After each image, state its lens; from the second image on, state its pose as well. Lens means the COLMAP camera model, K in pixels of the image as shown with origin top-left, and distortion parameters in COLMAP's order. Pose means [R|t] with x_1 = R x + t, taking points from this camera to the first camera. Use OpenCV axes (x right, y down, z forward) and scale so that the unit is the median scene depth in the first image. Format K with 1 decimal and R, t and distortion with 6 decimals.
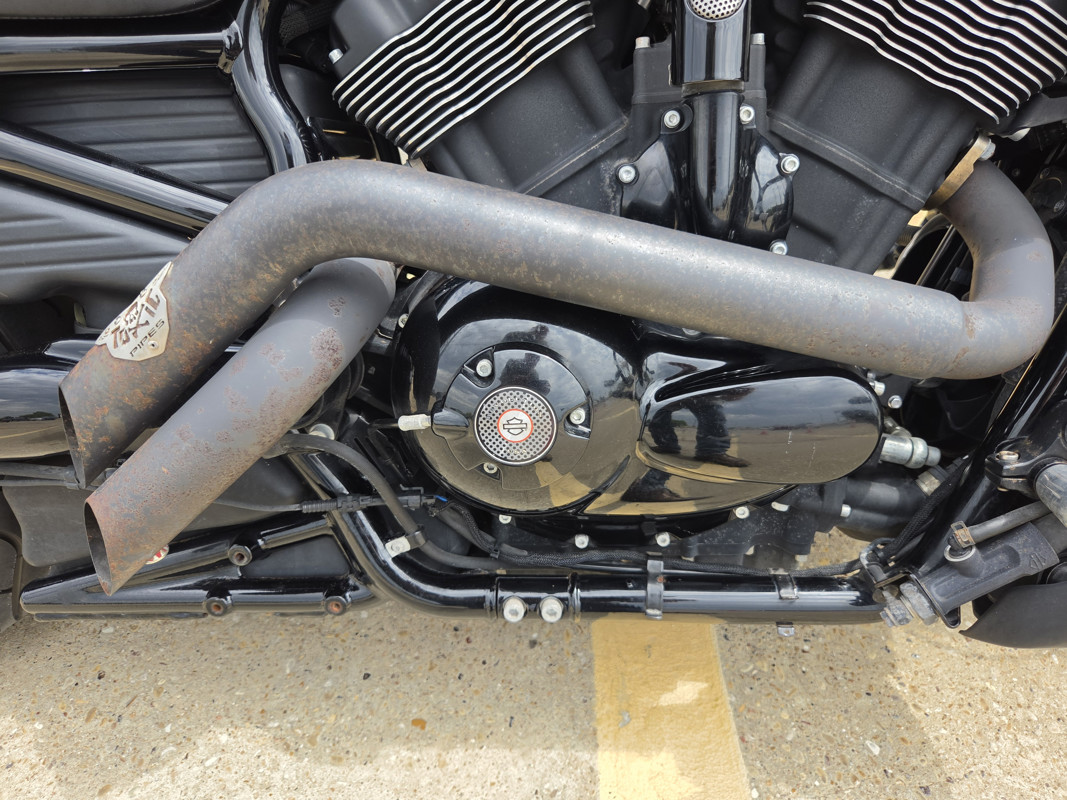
lens RADIAL K [[736.9, 0, 527.9], [0, 736.9, 389.9], [0, 0, 1]] dist [0.037775, -0.032726]
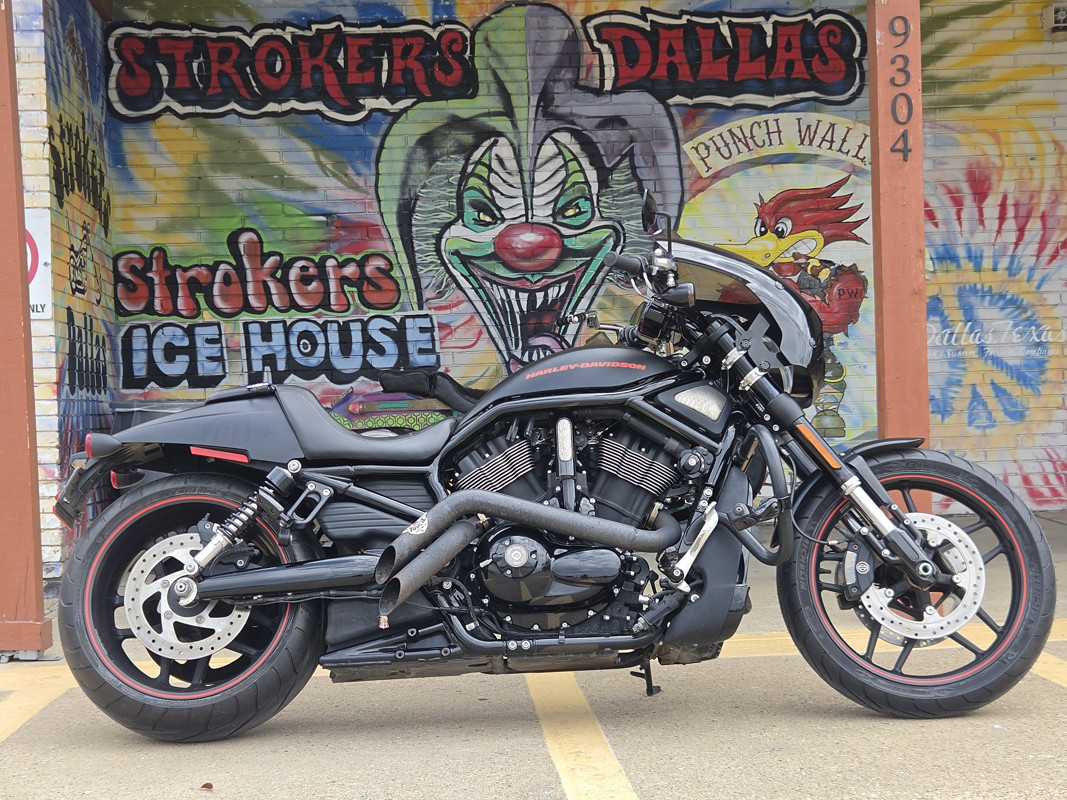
lens RADIAL K [[1726.9, 0, 516.4], [0, 1726.9, 398.8], [0, 0, 1]] dist [0.100149, 0.000000]
pose [[0.997609, 0.021005, 0.065841, -0.478880], [0.021535, 0.810782, -0.584952, 3.552233], [-0.065669, 0.584971, 0.808391, -5.103926]]
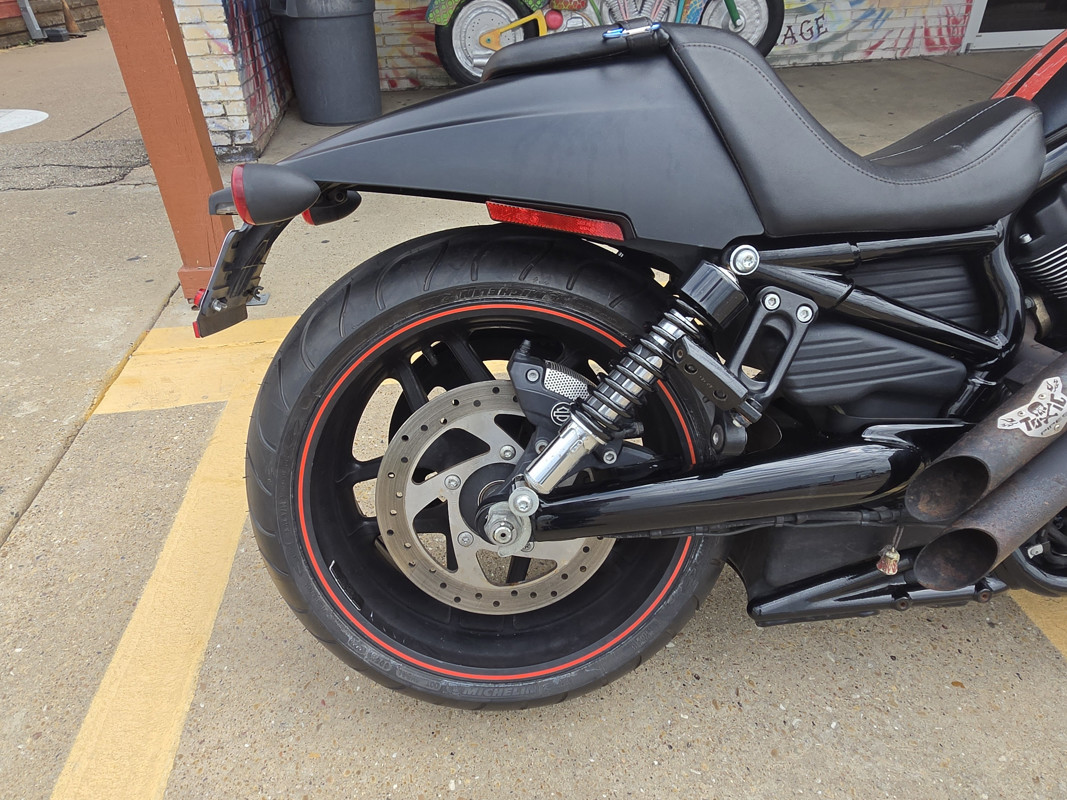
lens RADIAL K [[704.3, 0, 524.2], [0, 704.3, 407.3], [0, 0, 1]] dist [0.011591, -0.004452]
pose [[0.990321, -0.052888, 0.128321, -1.456508], [0.059170, 0.997204, -0.045644, -0.079884], [-0.125548, 0.052795, 0.990682, -0.330385]]
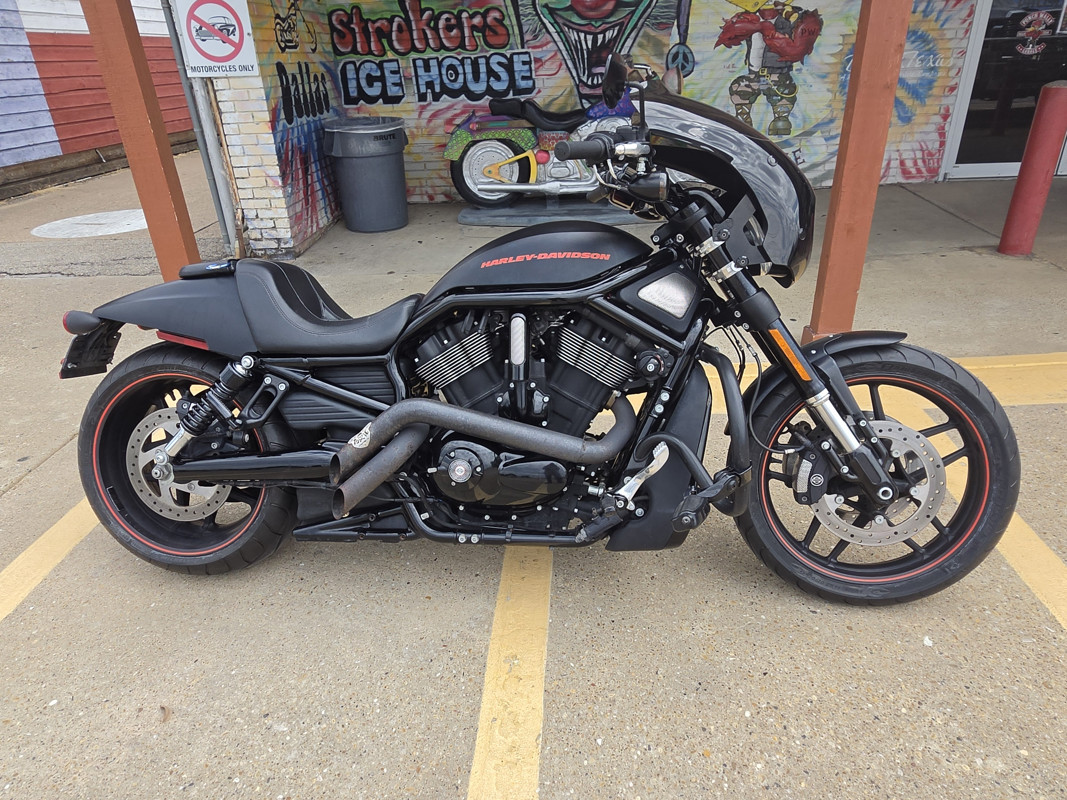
lens RADIAL K [[704.3, 0, 525.0], [0, 704.3, 406.8], [0, 0, 1]] dist [0.011591, -0.004452]
pose [[0.998183, 0.038047, -0.046730, 0.362449], [-0.044574, 0.988028, -0.147697, 0.190032], [0.040551, 0.149512, 0.987928, -1.961843]]
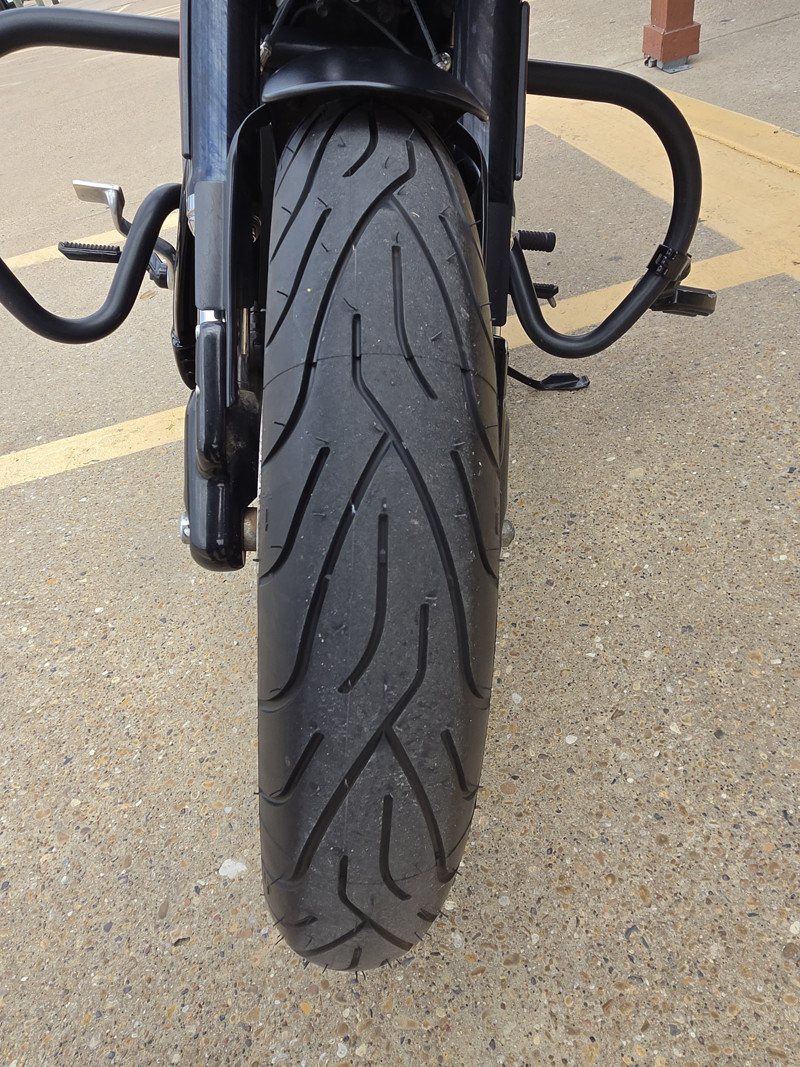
lens RADIAL K [[704.3, 0, 391.1], [0, 704.3, 525.5], [0, 0, 1]] dist [0.011591, -0.004452]
pose [[0.185730, 0.672615, -0.716305, 2.443115], [-0.401634, 0.717277, 0.569389, -0.668776], [0.896769, 0.181940, 0.403365, 0.690411]]
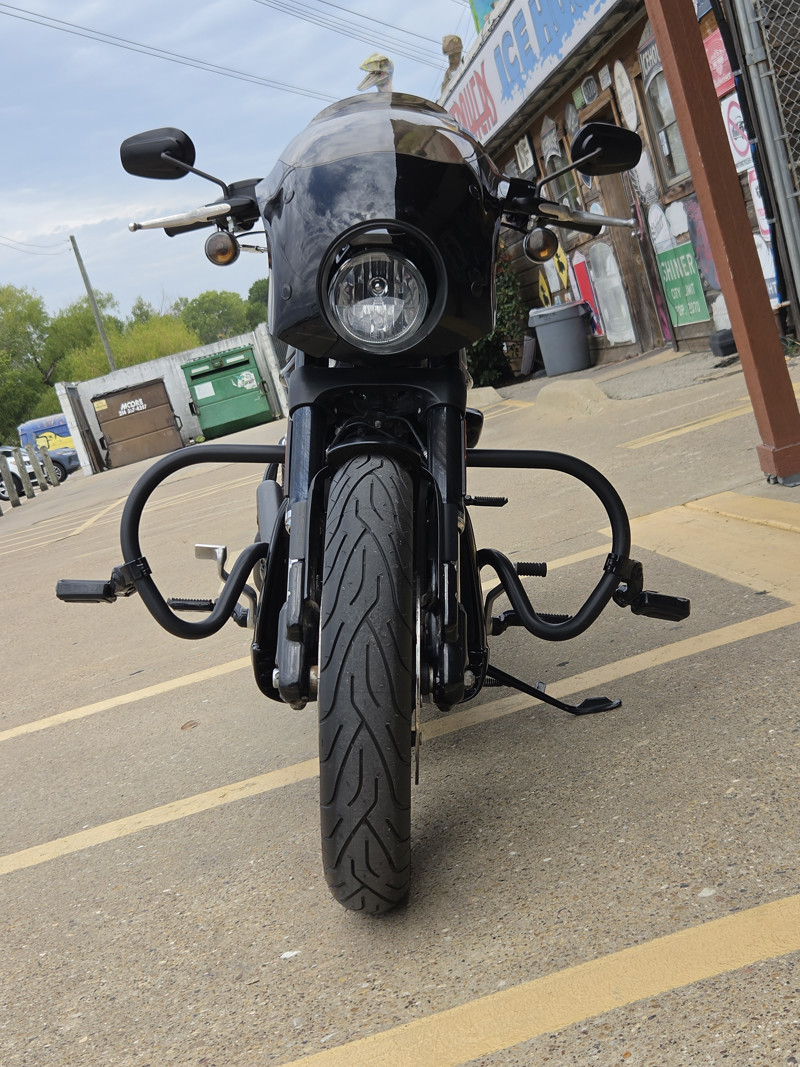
lens RADIAL K [[1437.4, 0, 383.0], [0, 1437.4, 536.0], [0, 0, 1]] dist [0.078406, 0.000000]
pose [[0.092611, 0.146897, -0.984807, 5.184915], [-0.325589, 0.939153, 0.109469, -0.766966], [0.940965, 0.310504, 0.134804, 0.494067]]
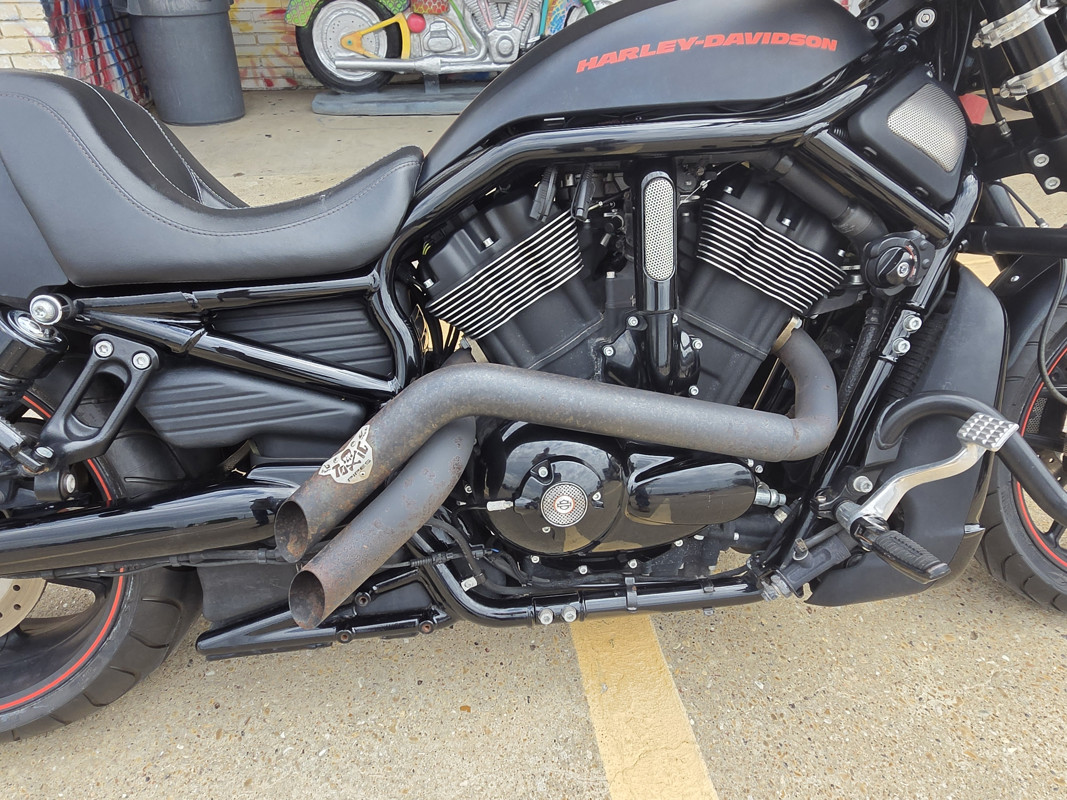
lens RADIAL K [[704.3, 0, 524.7], [0, 704.3, 406.9], [0, 0, 1]] dist [0.011591, -0.004452]
pose [[0.984435, -0.052493, 0.167728, -0.307900], [0.059645, 0.997500, -0.037885, -0.101454], [-0.165320, 0.047300, 0.985105, -0.525922]]
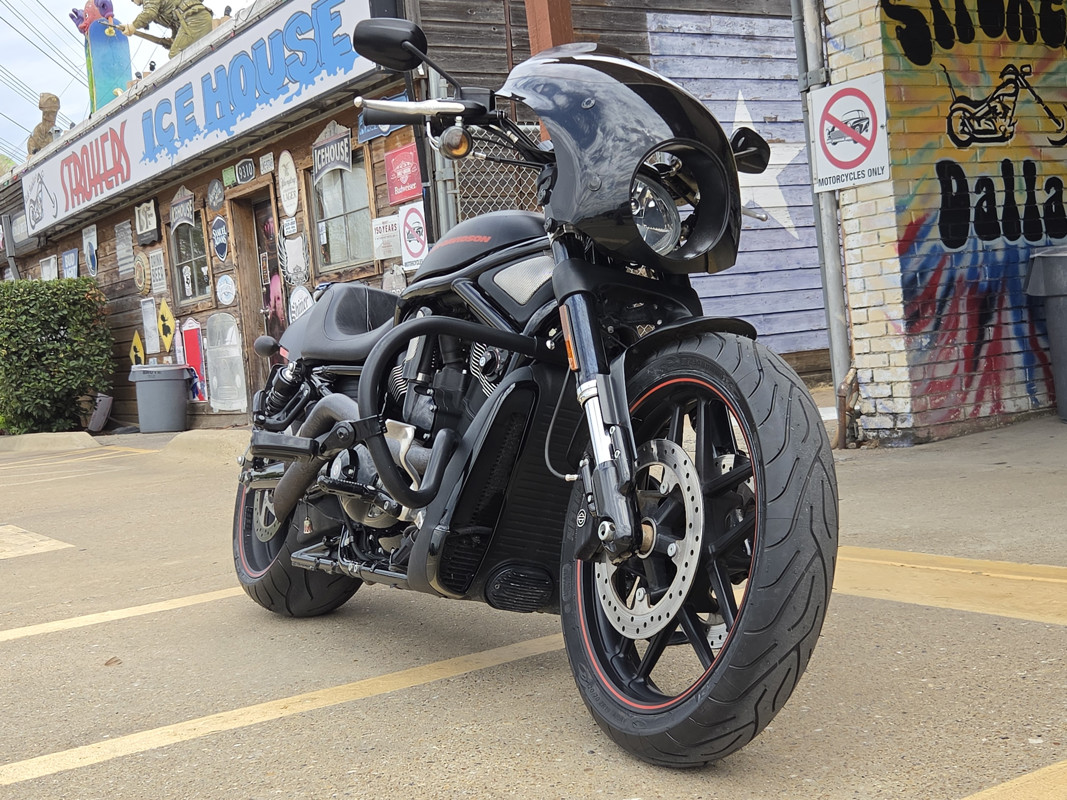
lens RADIAL K [[1394.3, 0, 532.2], [0, 1394.3, 398.9], [0, 0, 1]] dist [0.073758, 0.000000]
pose [[0.527663, 0.034538, -0.848752, 4.570486], [-0.432840, 0.870661, -0.233664, 0.678957], [0.730905, 0.490669, 0.474365, -1.162896]]
